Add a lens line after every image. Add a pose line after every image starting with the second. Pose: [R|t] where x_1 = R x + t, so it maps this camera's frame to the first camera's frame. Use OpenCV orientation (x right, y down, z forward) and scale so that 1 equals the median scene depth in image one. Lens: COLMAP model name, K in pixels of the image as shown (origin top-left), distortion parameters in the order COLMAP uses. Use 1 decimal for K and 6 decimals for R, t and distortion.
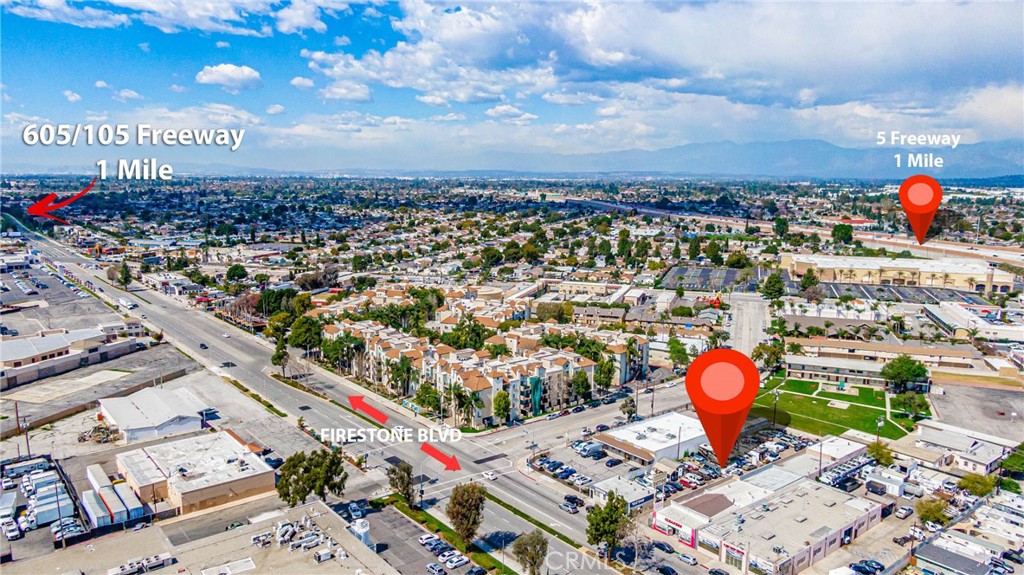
lens RADIAL K [[741.5, 0, 512.0], [0, 741.5, 287.5], [0, 0, 1]] dist [0.063748, -0.098581]
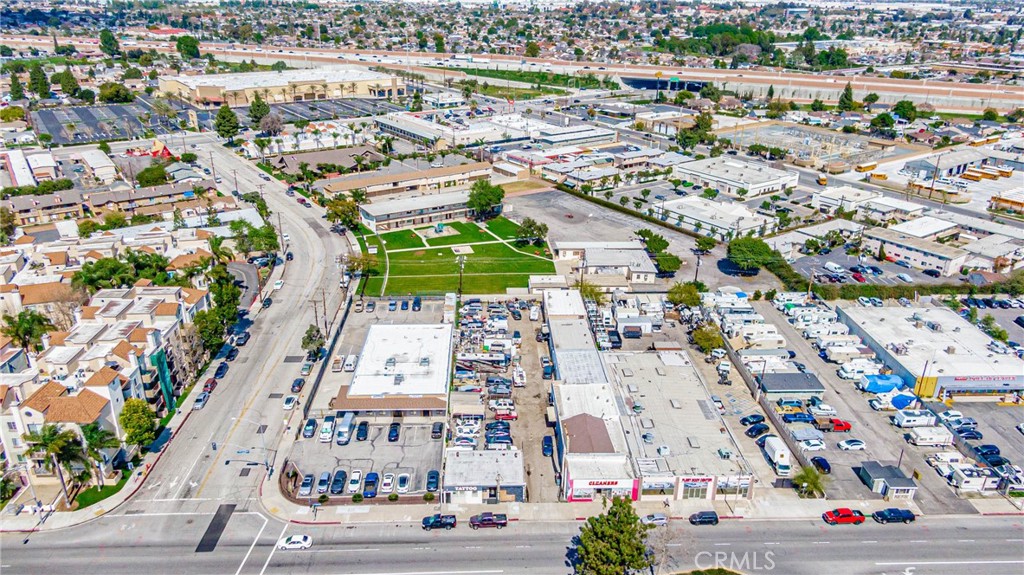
lens RADIAL K [[726.6, 0, 512.0], [0, 726.6, 287.5], [0, 0, 1]] dist [0.032018, -0.042806]
pose [[0.596344, -0.315323, 0.738205, -0.176047], [0.119655, 0.944262, 0.306678, -0.057949], [-0.793761, -0.094555, 0.600835, 0.369299]]
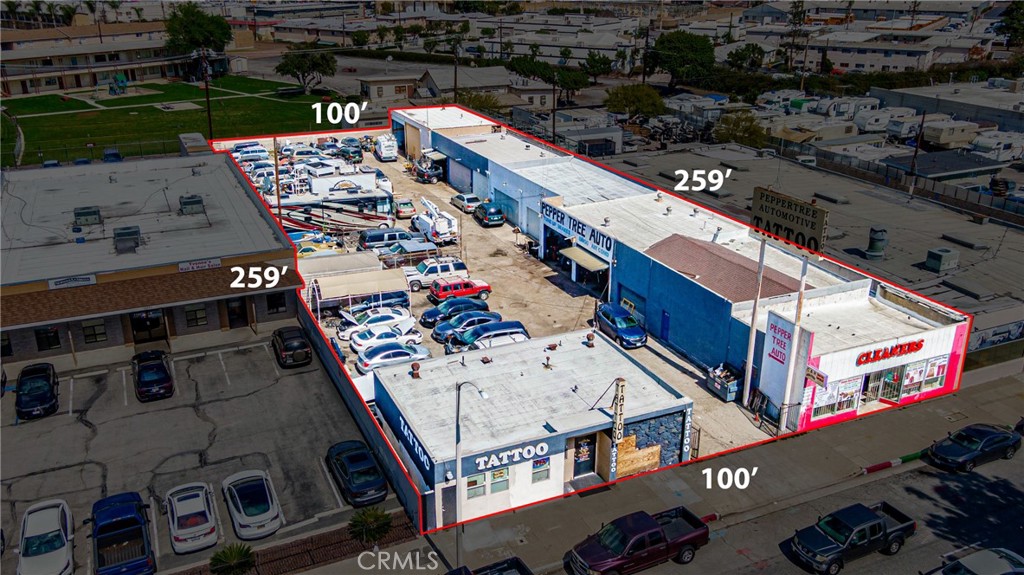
lens RADIAL K [[848.9, 0, 512.0], [0, 848.9, 287.5], [0, 0, 1]] dist [0.006970, 0.002431]
pose [[0.236609, -0.361659, 0.901787, -0.032592], [0.149067, 0.930665, 0.334128, 0.103781], [-0.960102, 0.055368, 0.274115, 0.588031]]
